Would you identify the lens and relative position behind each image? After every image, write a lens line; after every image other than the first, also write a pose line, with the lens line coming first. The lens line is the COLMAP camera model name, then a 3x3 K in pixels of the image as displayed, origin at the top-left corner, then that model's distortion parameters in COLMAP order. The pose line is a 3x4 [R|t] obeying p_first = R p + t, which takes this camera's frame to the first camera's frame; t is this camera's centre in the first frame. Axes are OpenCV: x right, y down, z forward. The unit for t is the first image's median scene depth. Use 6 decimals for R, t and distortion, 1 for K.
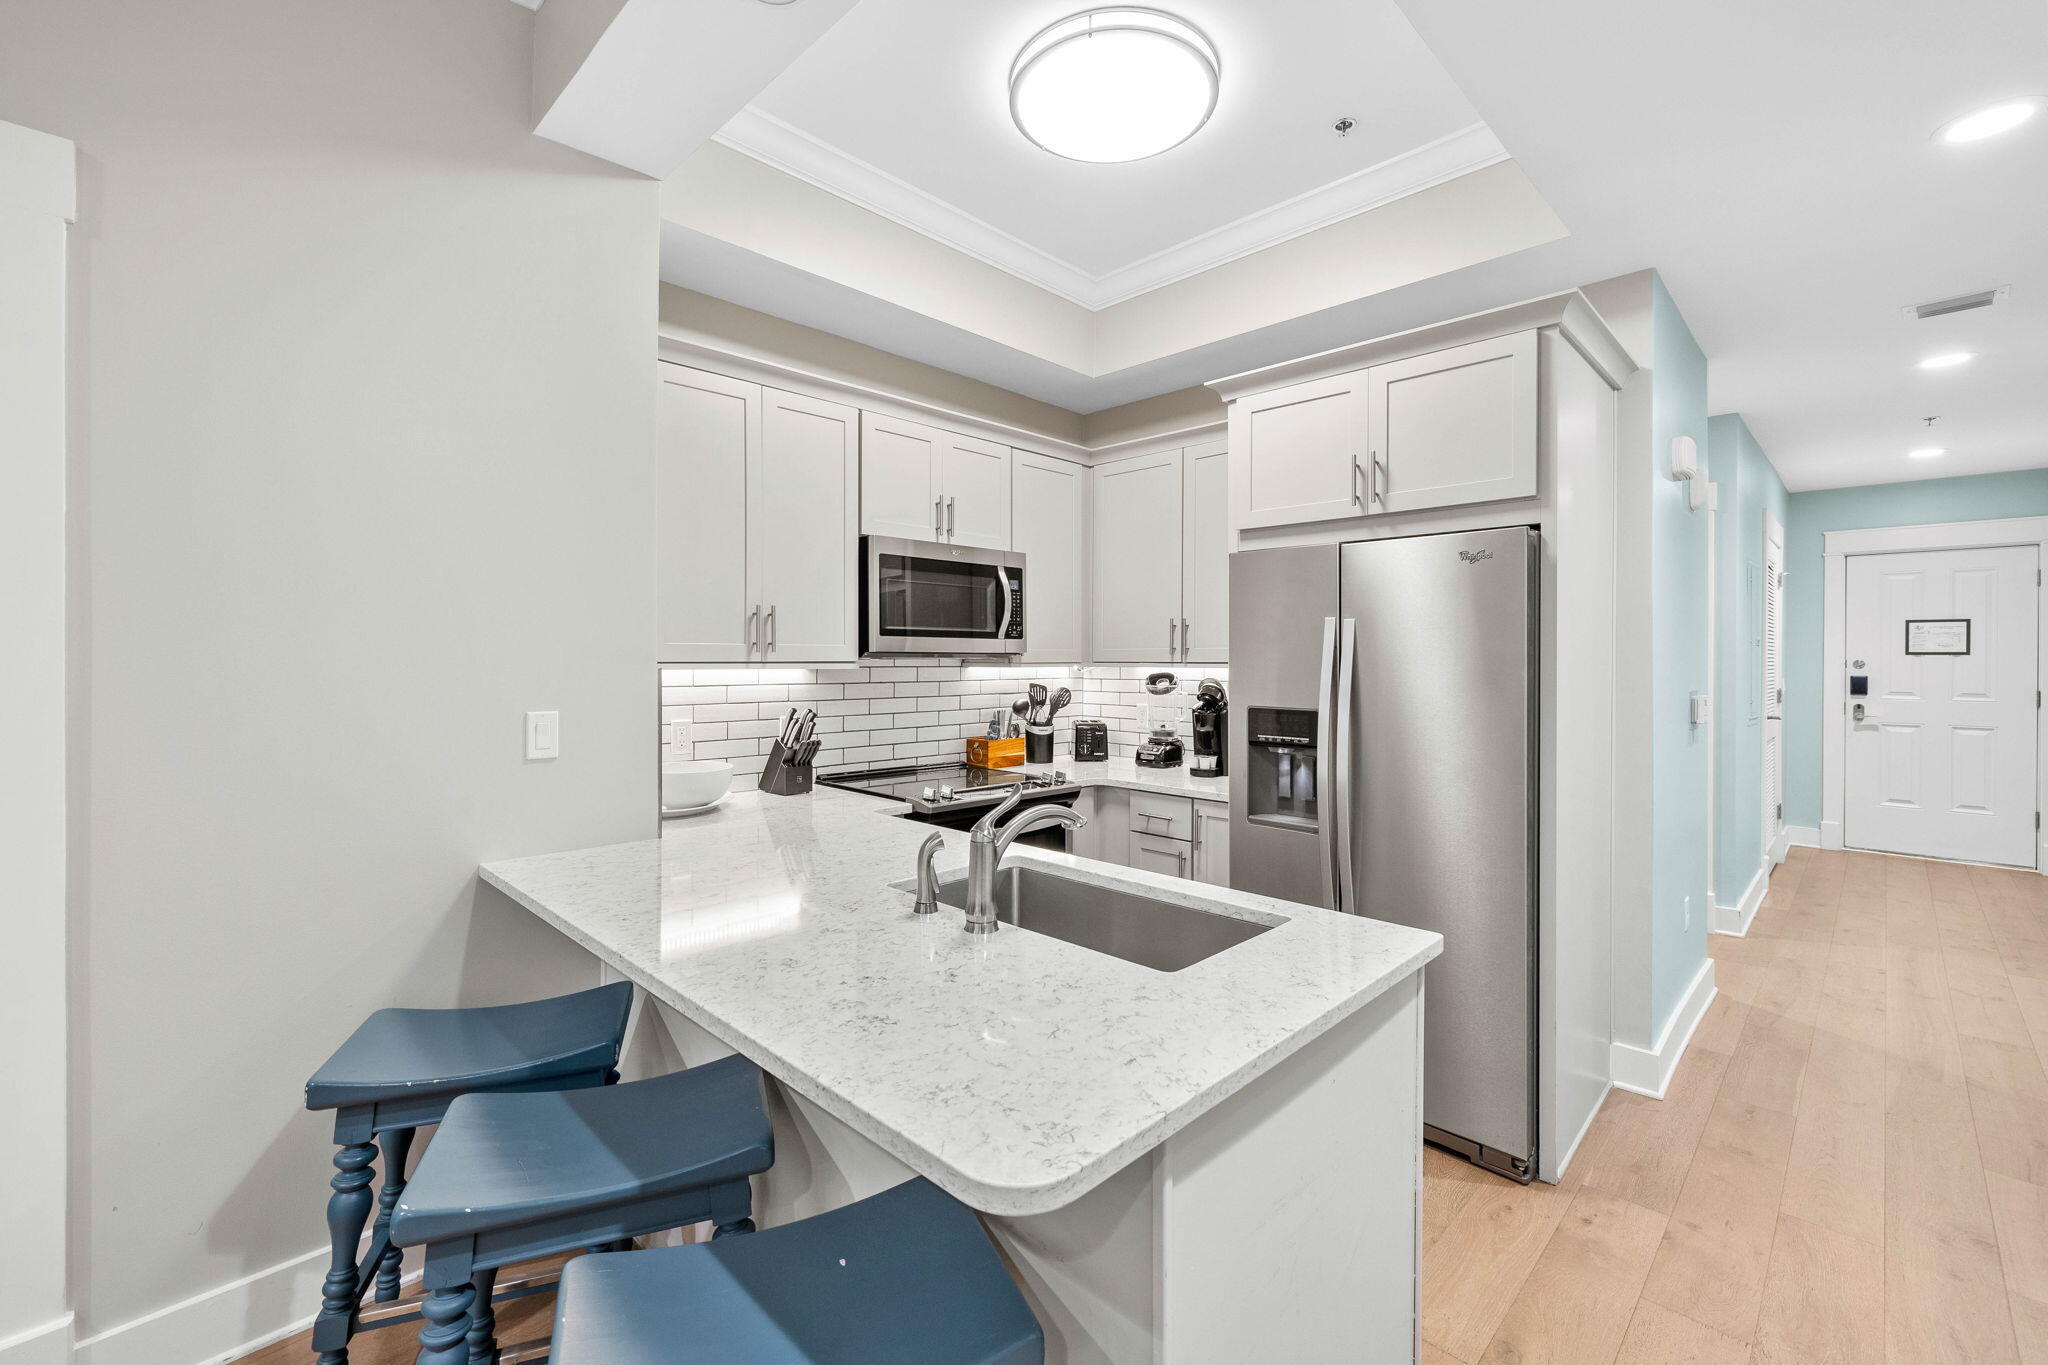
lens RADIAL K [[861.7, 0, 1019.6], [0, 861.7, 659.9], [0, 0, 1]] dist [-0.000487, 0.000100]
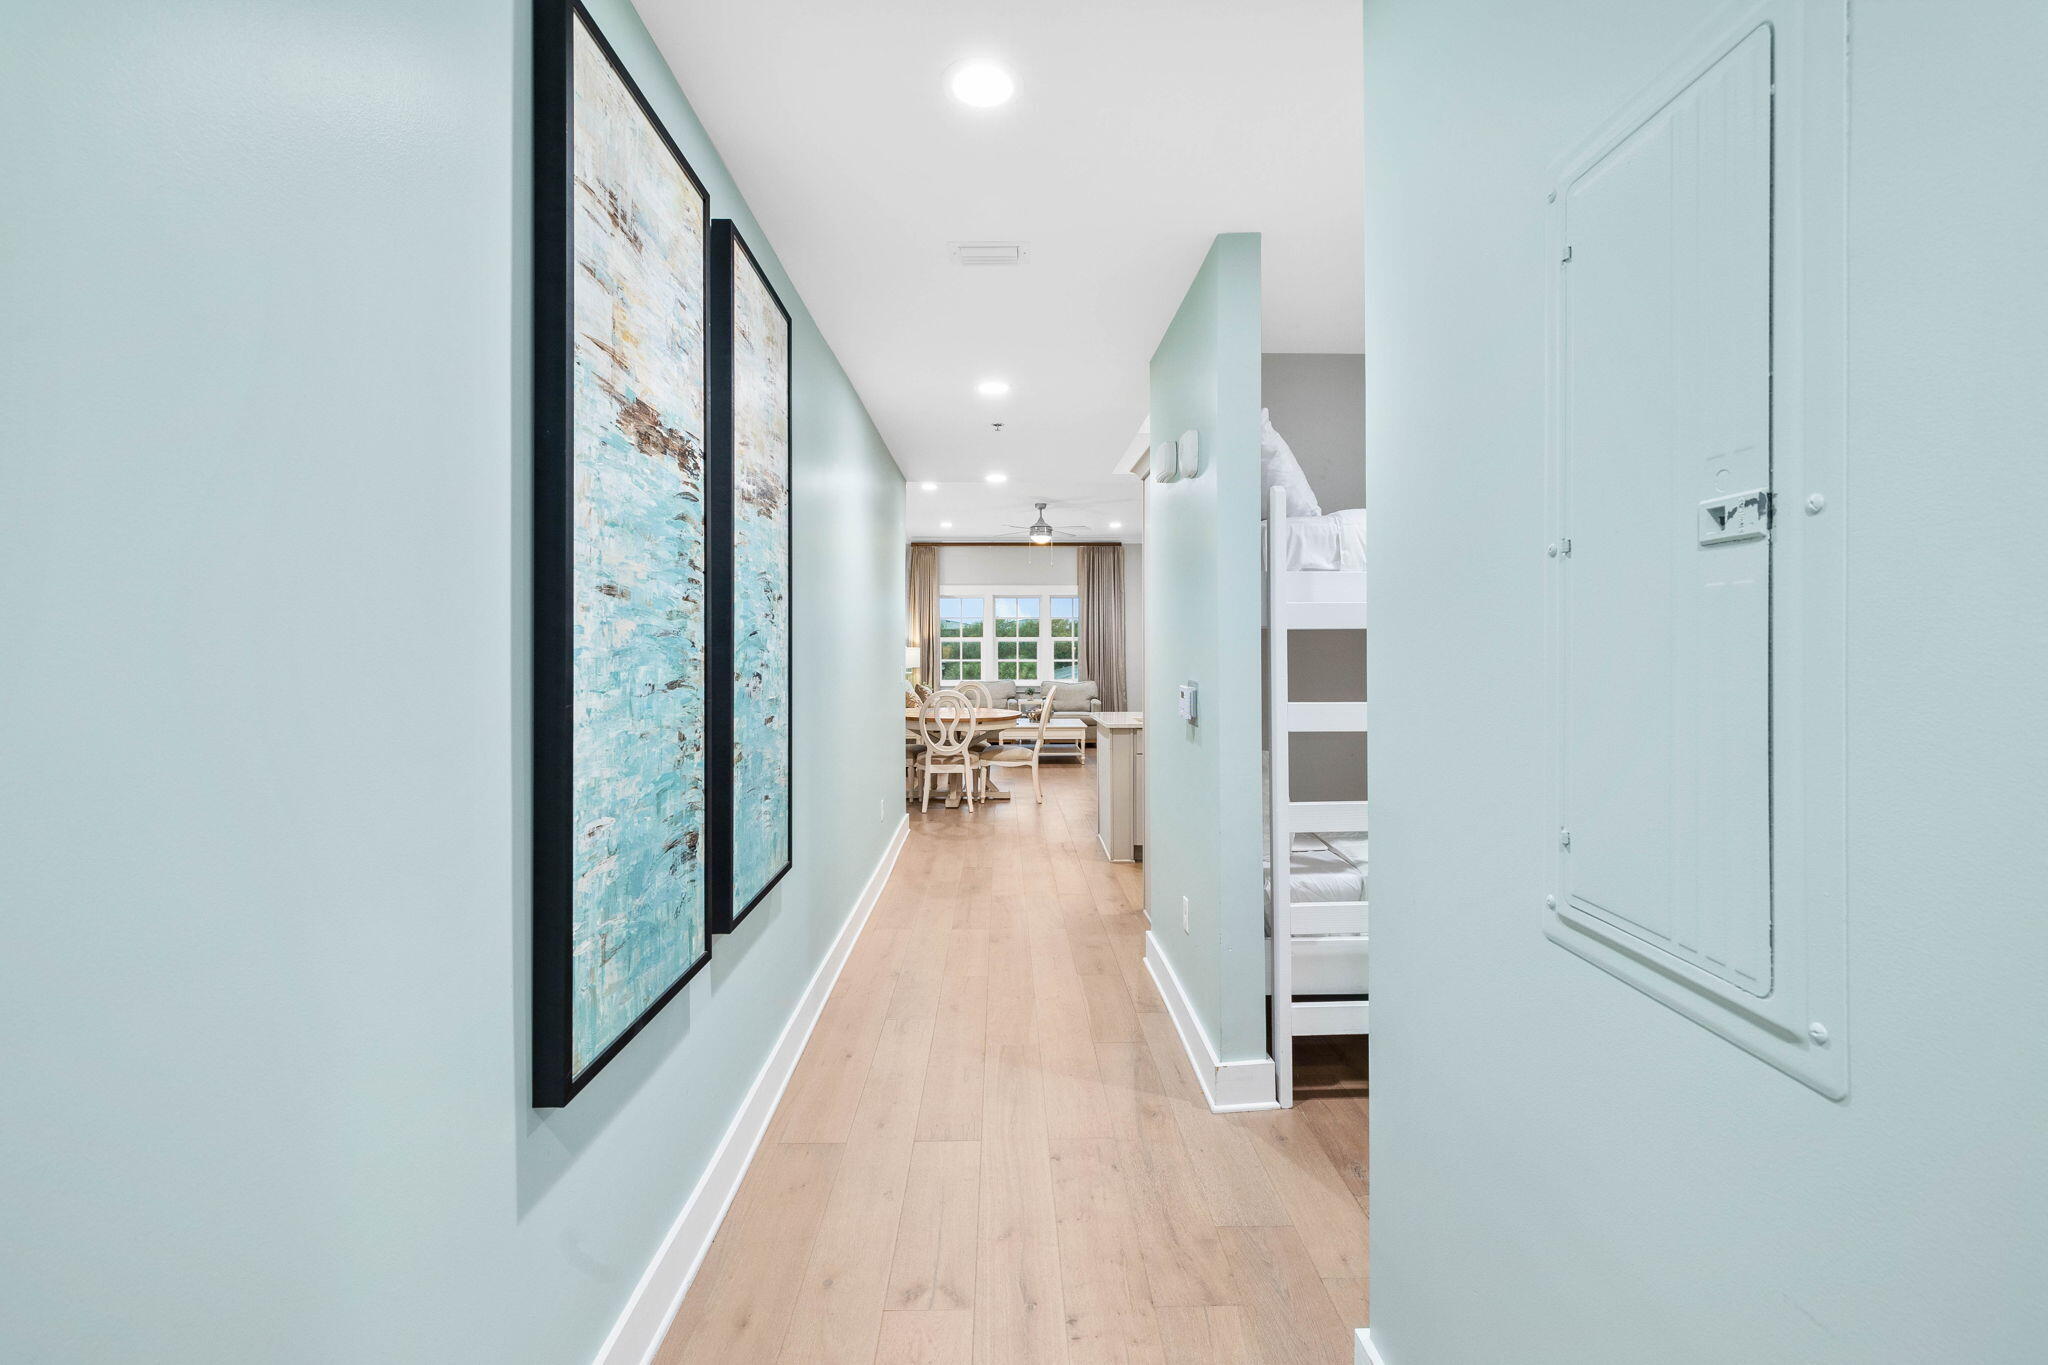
lens RADIAL K [[870.5, 0, 1018.7], [0, 870.5, 650.1], [0, 0, 1]] dist [-0.000222, -0.000115]
pose [[-0.691036, -0.000568, -0.722820, 1.317362], [0.000386, 0.999999, -0.001155, 0.003588], [0.722820, -0.001077, -0.691035, 1.263070]]
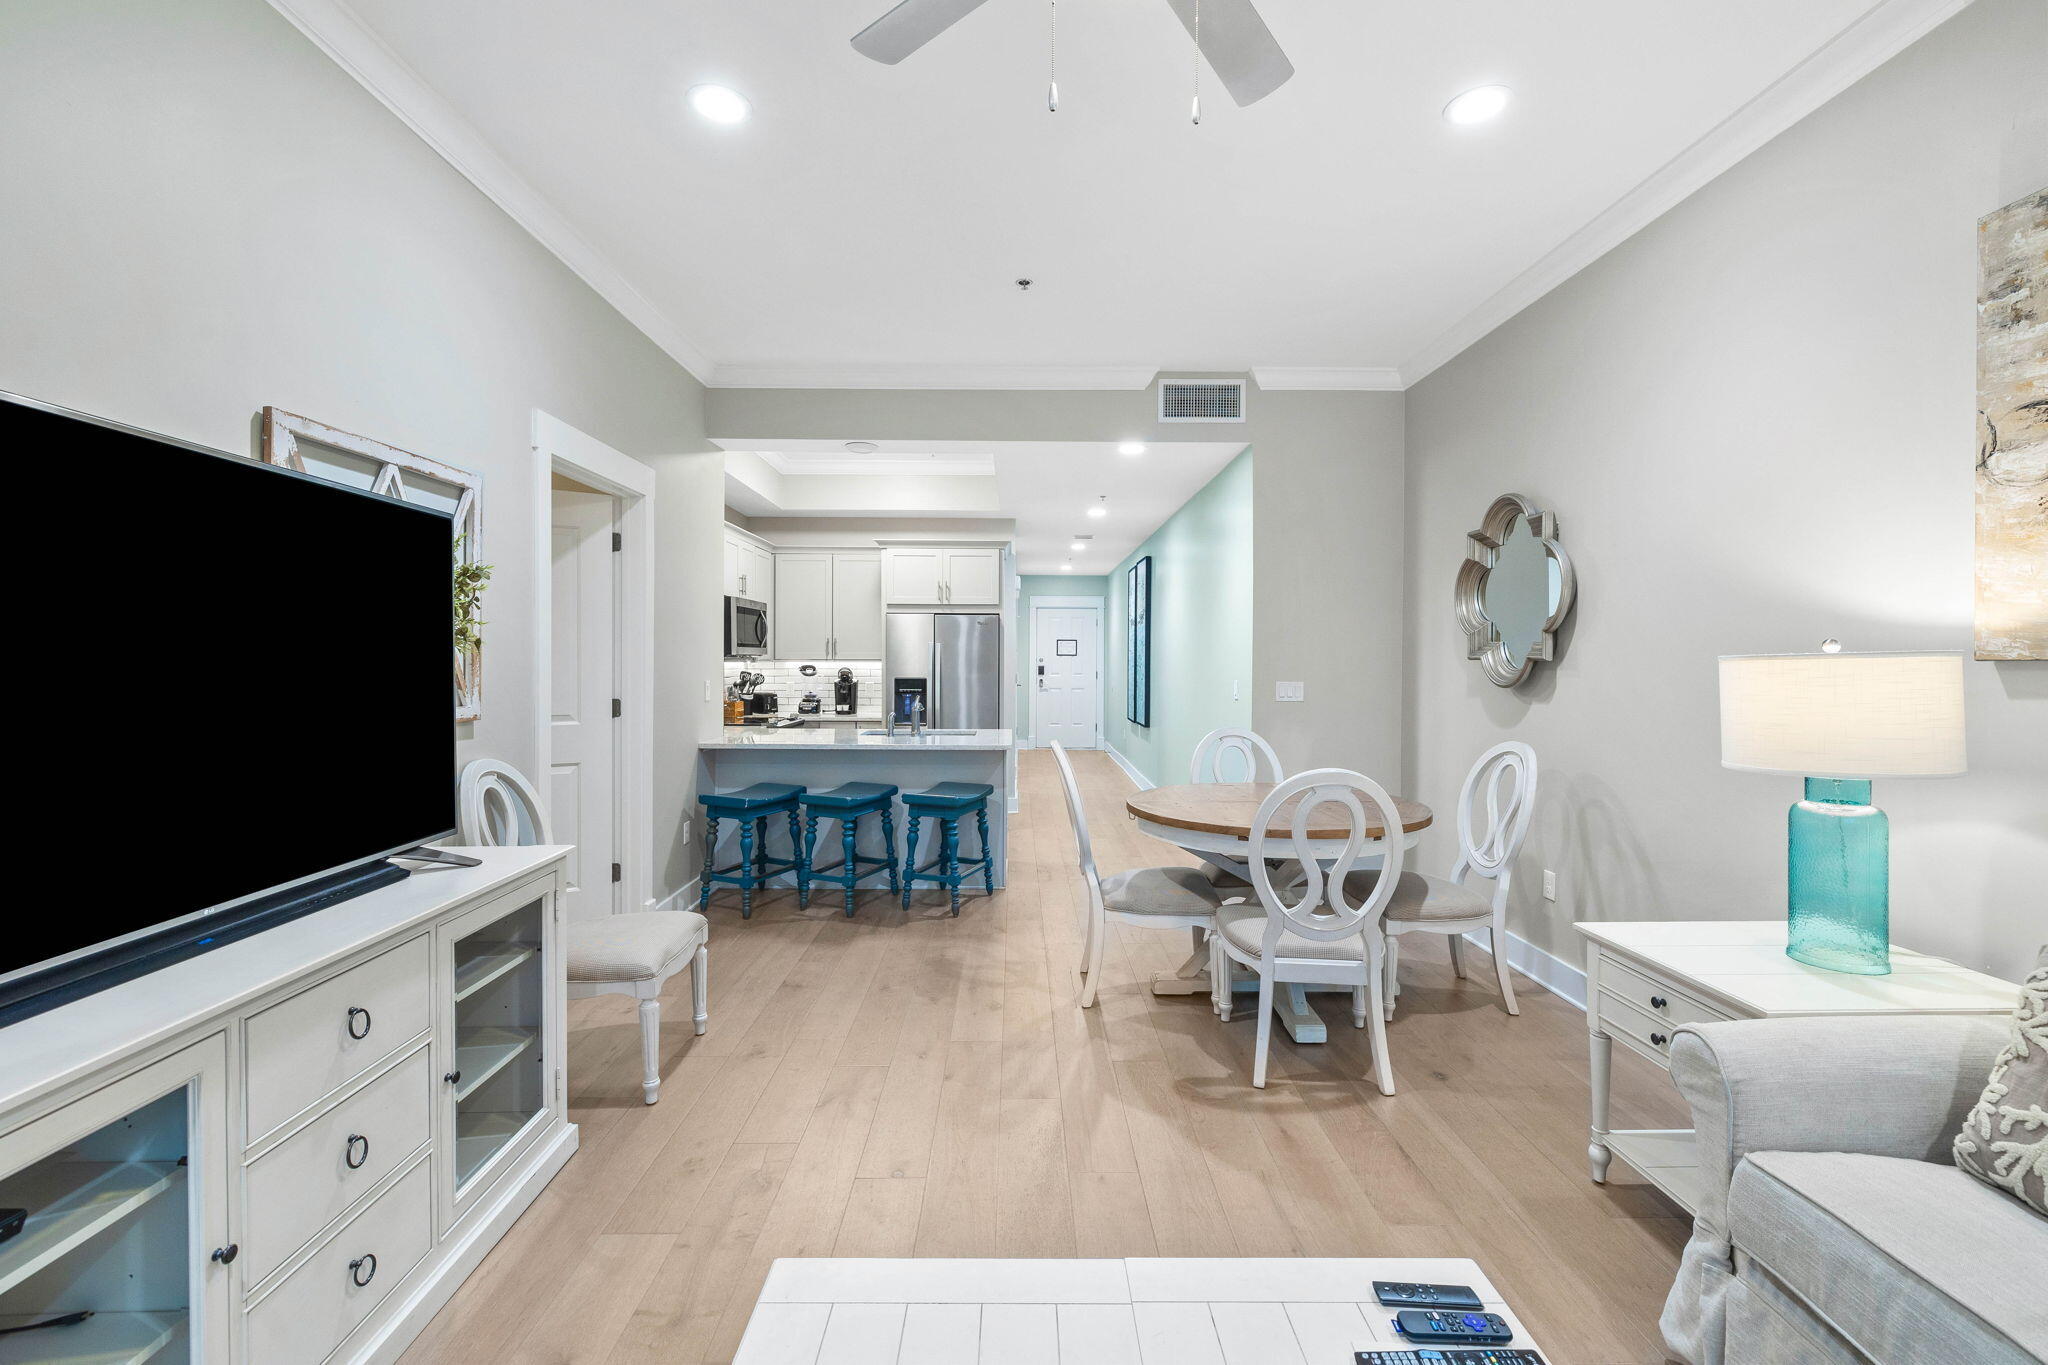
lens RADIAL K [[861.1, 0, 1020.1], [0, 861.1, 669.0], [0, 0, 1]] dist [0.000991, 0.000289]
pose [[0.702001, -0.009002, 0.712119, -0.870714], [-0.001888, 0.999893, 0.014501, -0.005062], [-0.712174, -0.011524, 0.701909, -0.682569]]
